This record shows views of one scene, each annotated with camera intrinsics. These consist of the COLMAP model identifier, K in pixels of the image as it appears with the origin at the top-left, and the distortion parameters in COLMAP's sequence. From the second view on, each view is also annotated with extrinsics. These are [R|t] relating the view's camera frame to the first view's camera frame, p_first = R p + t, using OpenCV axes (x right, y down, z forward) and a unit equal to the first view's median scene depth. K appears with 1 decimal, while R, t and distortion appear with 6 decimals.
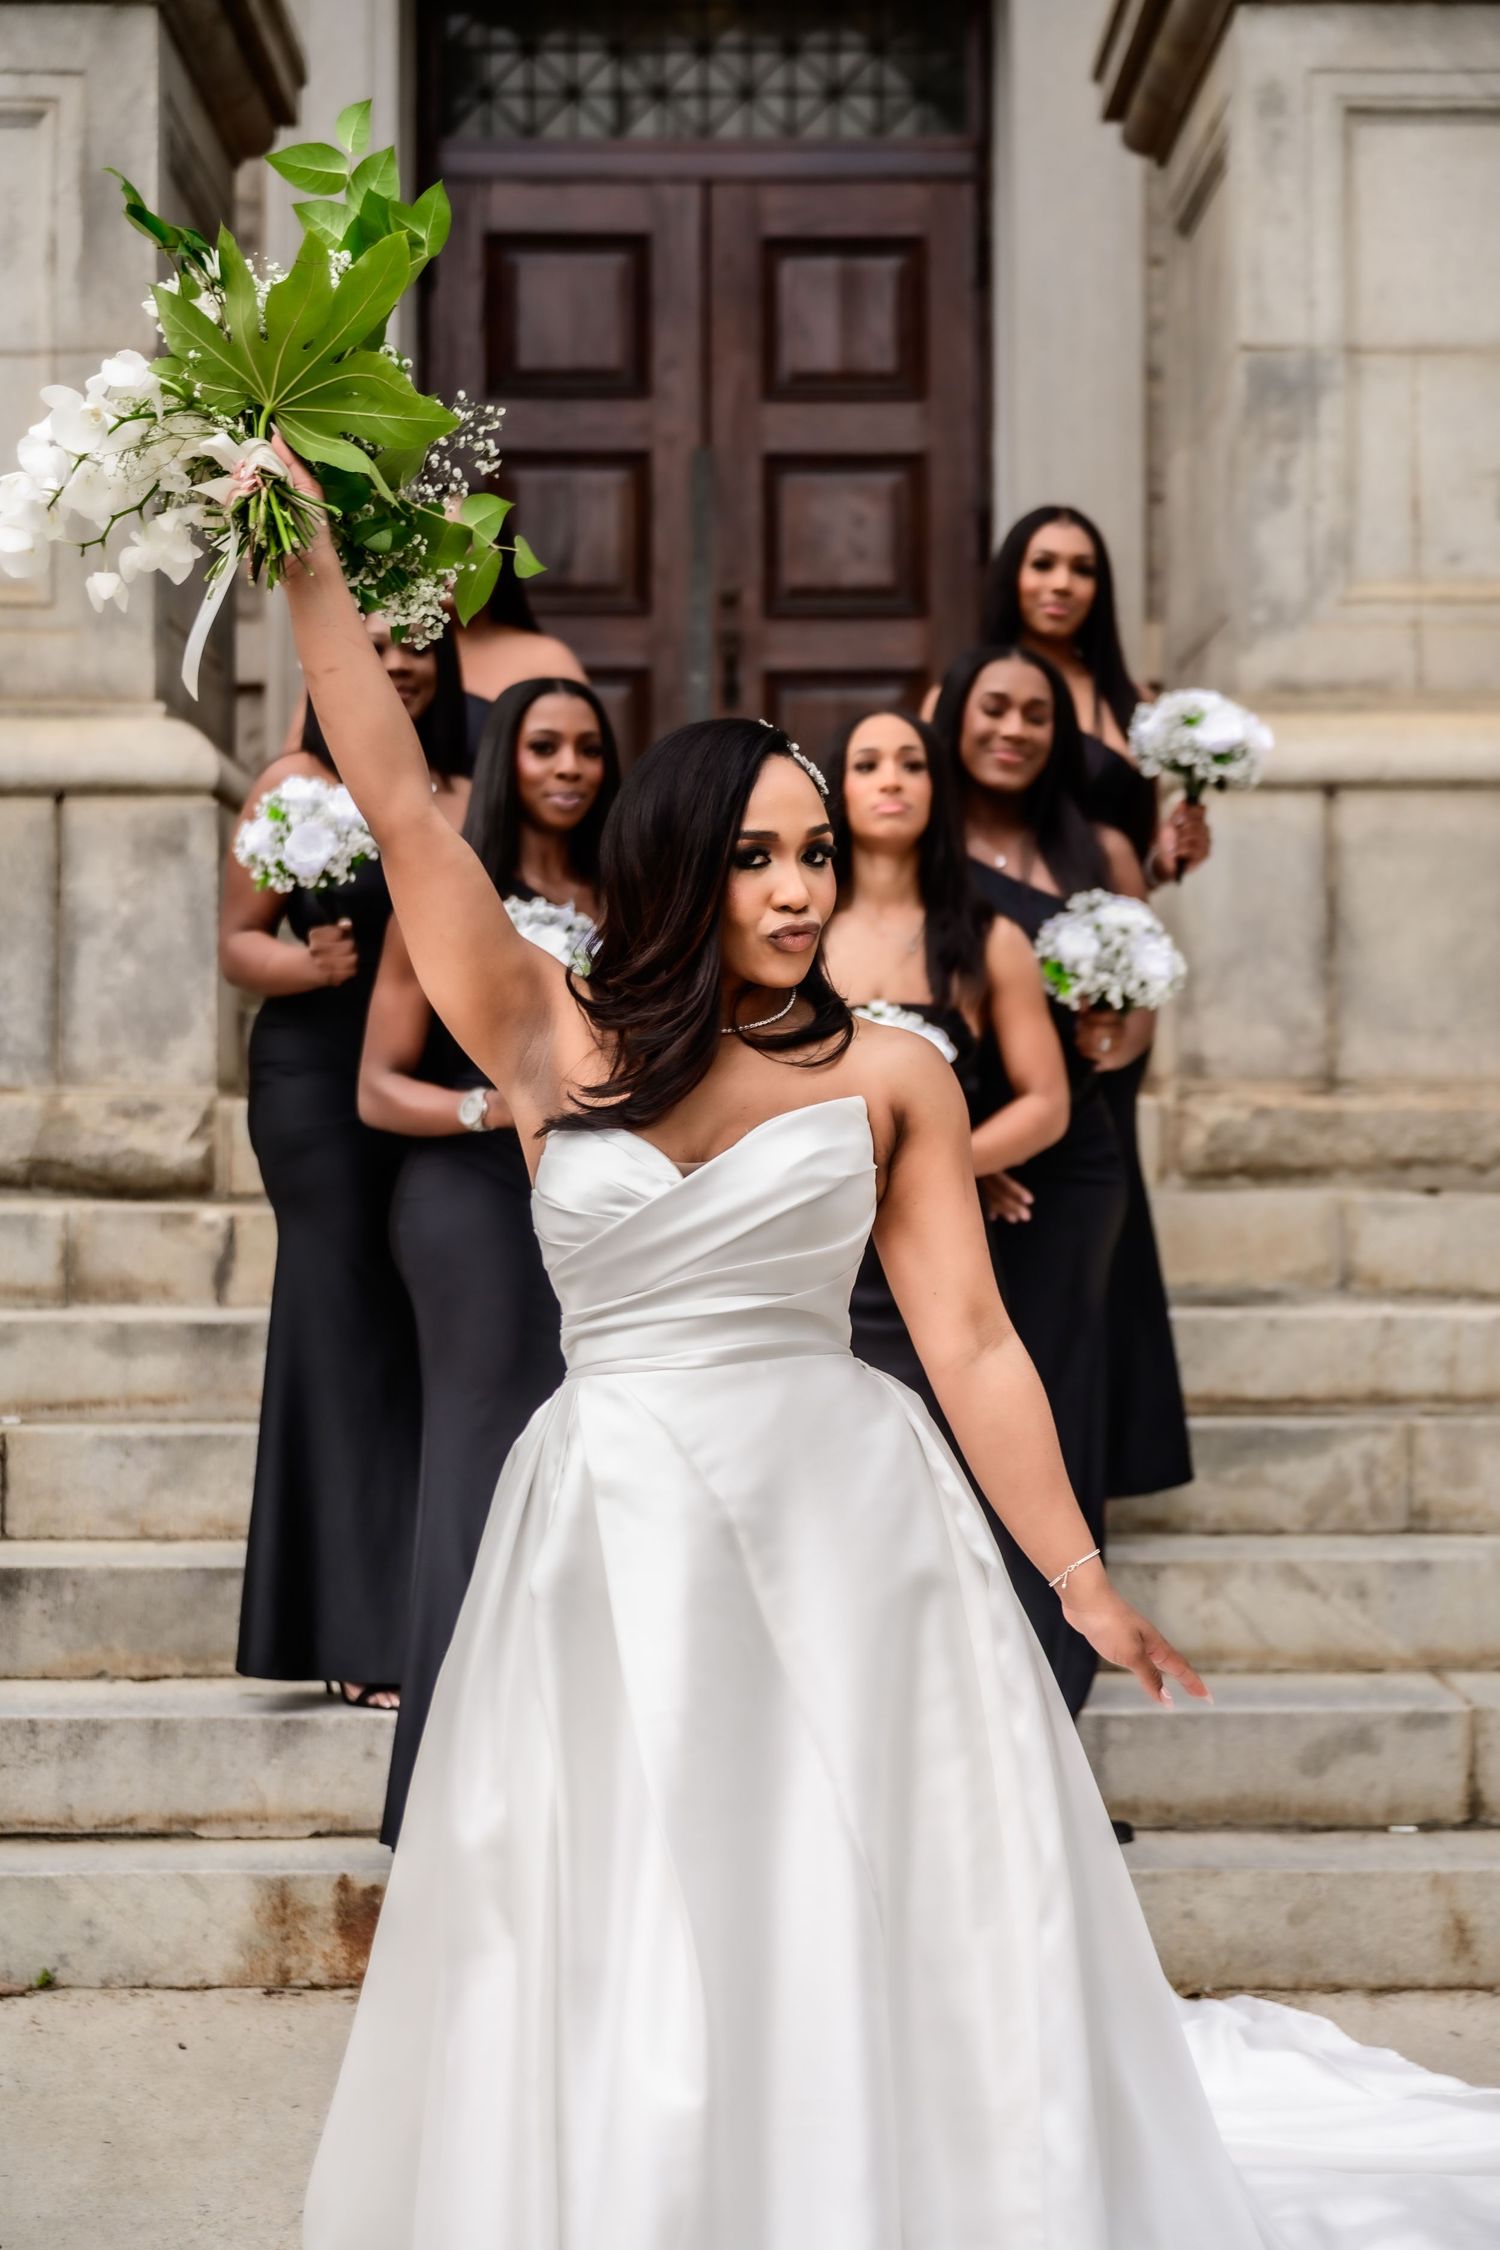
lens RADIAL K [[3402.7, 0, 750.0], [0, 3402.7, 1125.0], [0, 0, 1]] dist [0.001380, 0.023106]
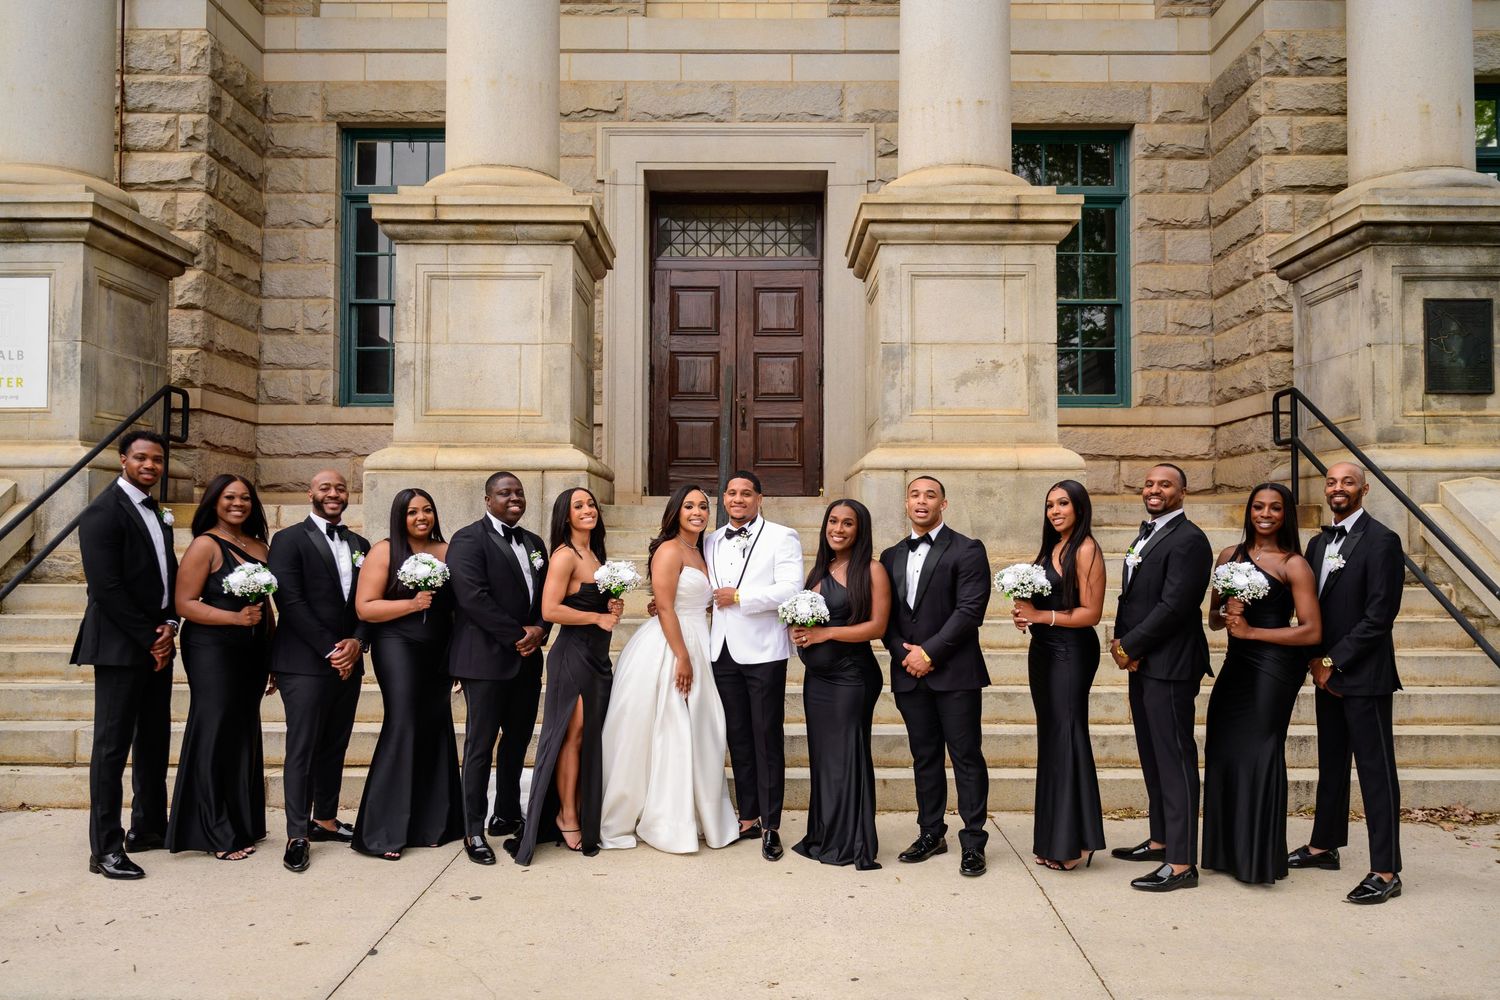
lens RADIAL K [[1188.4, 0, 761.9], [0, 1188.4, 501.4], [0, 0, 1]] dist [-0.001625, 0.002515]
pose [[0.999949, 0.004479, -0.009050, 0.034234], [-0.004709, 0.999663, -0.025518, -0.035202], [0.008933, 0.025560, 0.999633, -0.222971]]
